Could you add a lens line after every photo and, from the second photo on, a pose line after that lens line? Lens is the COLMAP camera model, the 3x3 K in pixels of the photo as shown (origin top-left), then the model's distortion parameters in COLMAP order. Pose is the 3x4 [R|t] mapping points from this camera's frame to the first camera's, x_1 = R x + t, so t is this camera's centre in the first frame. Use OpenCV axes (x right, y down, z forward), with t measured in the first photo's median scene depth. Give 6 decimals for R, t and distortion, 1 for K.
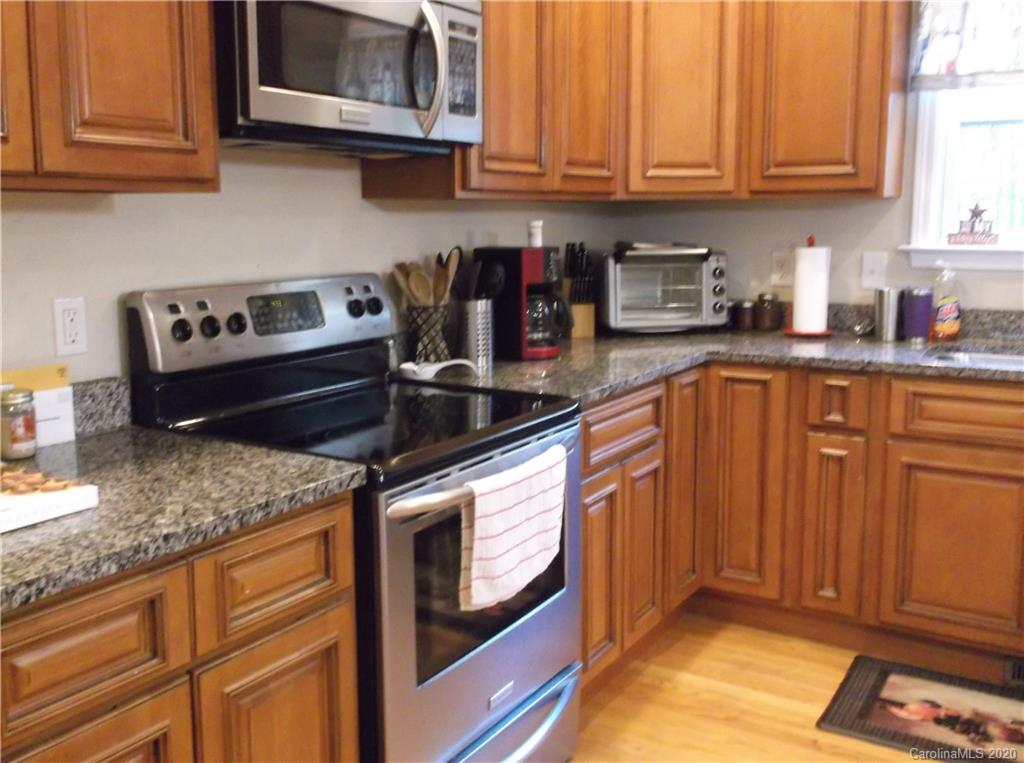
lens RADIAL K [[1015.8, 0, 507.2], [0, 1015.8, 362.6], [0, 0, 1]] dist [0.009429, -0.013033]
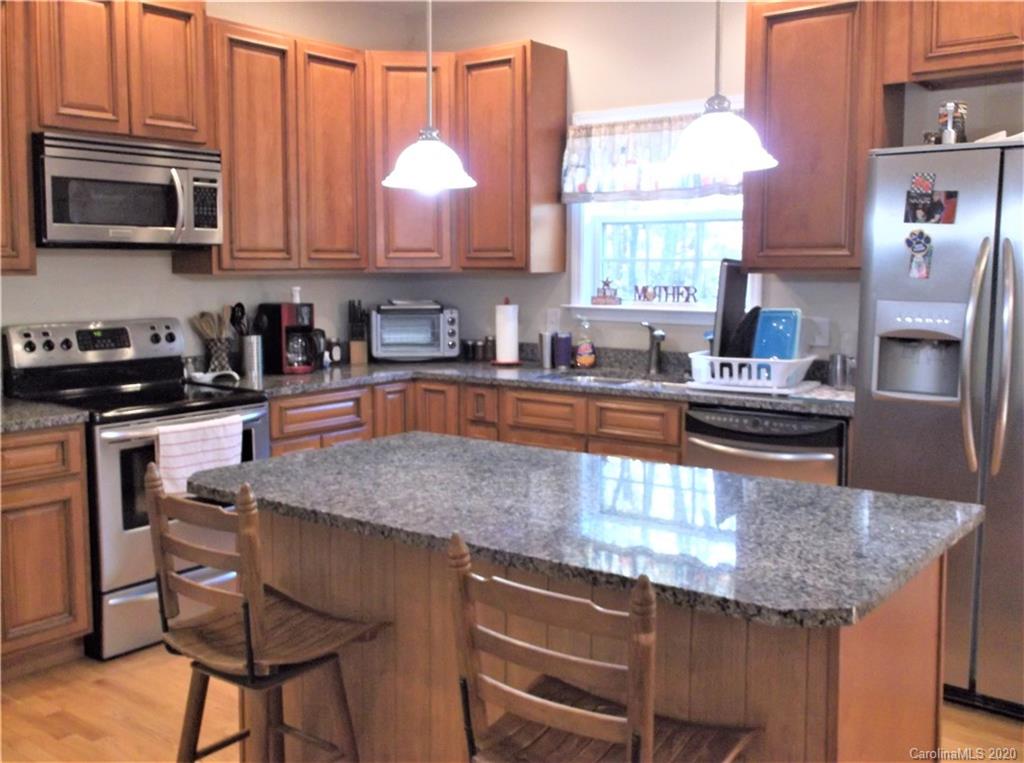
lens RADIAL K [[1015.8, 0, 507.2], [0, 1015.8, 362.6], [0, 0, 1]] dist [0.009429, -0.013033]
pose [[0.995319, 0.016813, -0.095170, 0.495395], [-0.021329, 0.998684, -0.046639, 0.044831], [0.094261, 0.048451, 0.994368, -0.528197]]
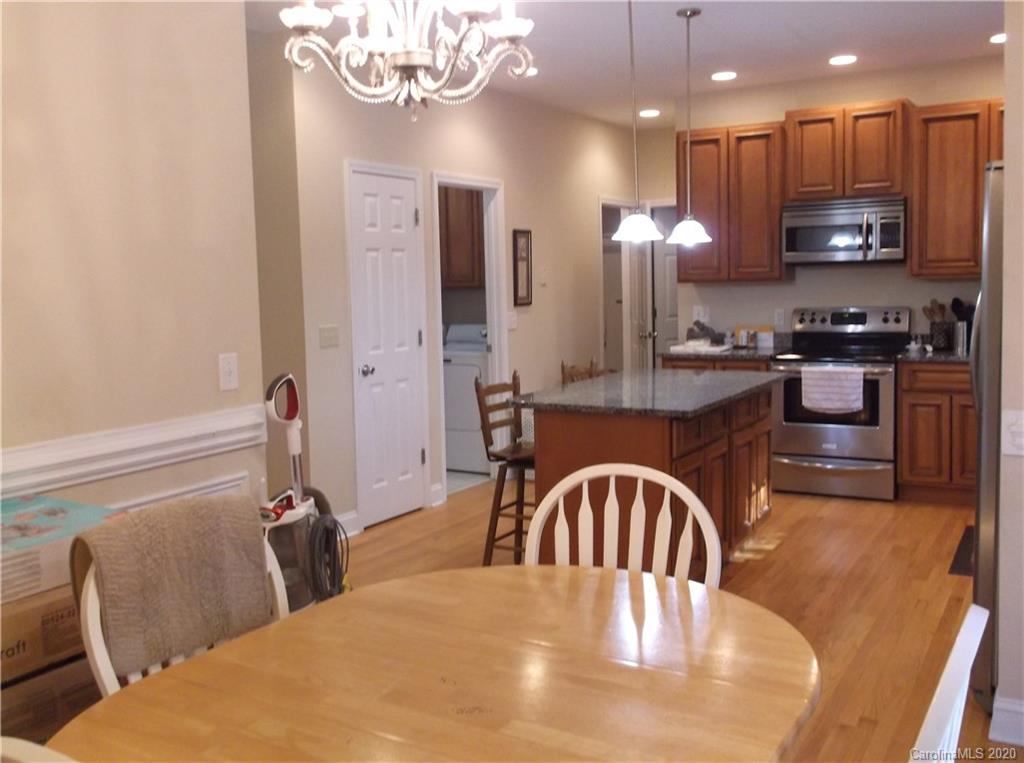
lens RADIAL K [[1015.8, 0, 507.2], [0, 1015.8, 362.6], [0, 0, 1]] dist [0.009429, -0.013033]
pose [[0.055783, 0.087373, -0.994613, 2.009163], [-0.119049, 0.989639, 0.080259, -0.031575], [0.991320, 0.113931, 0.065606, -0.117098]]
